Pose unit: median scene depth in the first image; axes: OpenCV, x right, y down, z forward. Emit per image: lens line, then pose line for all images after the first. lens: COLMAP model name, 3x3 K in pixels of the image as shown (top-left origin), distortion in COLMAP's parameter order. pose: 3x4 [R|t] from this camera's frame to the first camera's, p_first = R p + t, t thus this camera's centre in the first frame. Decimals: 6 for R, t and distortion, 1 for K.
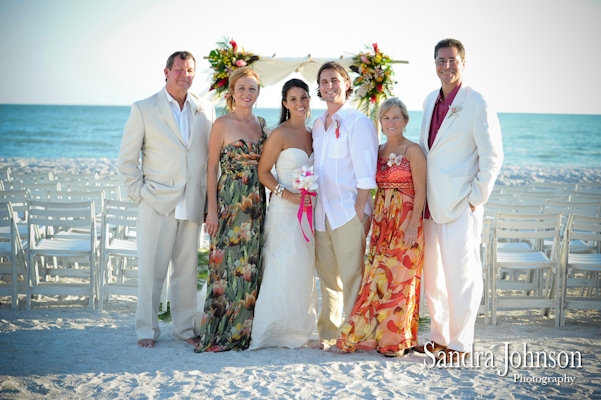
lens RADIAL K [[1257.4, 0, 302.1], [0, 1257.4, 197.6], [0, 0, 1]] dist [-0.007071, 0.000000]
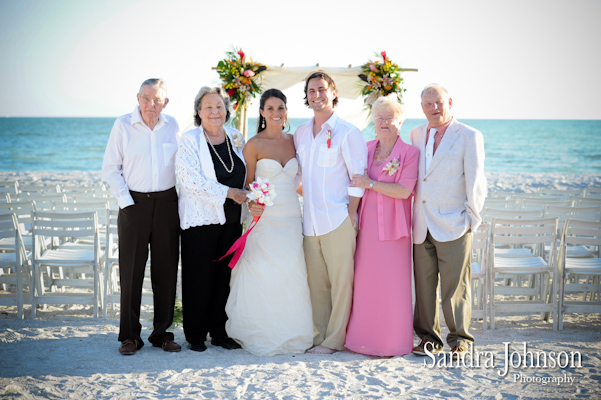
lens RADIAL K [[1298.9, 0, 299.0], [0, 1298.9, 202.7], [0, 0, 1]] dist [0.029699, 0.000000]
pose [[0.999693, -0.011867, -0.021760, 0.018977], [0.011742, 0.999914, -0.005856, 0.003344], [0.021828, 0.005599, 0.999746, -0.044465]]
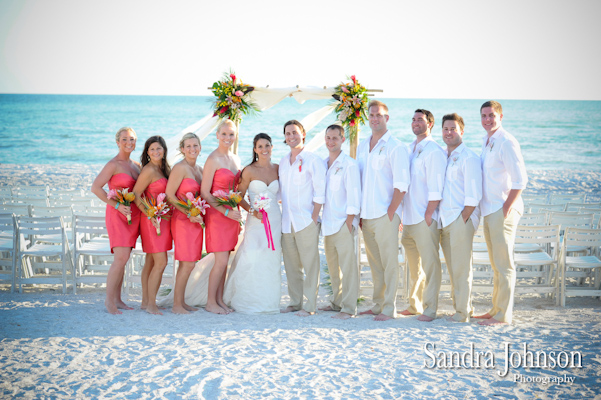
lens RADIAL K [[1417.2, 0, 301.6], [0, 1417.2, 197.8], [0, 0, 1]] dist [0.372237, 0.000000]
pose [[0.999737, -0.002839, -0.022764, 0.062117], [0.002875, 0.999995, 0.001583, -0.016628], [0.022759, -0.001648, 0.999740, -0.517399]]
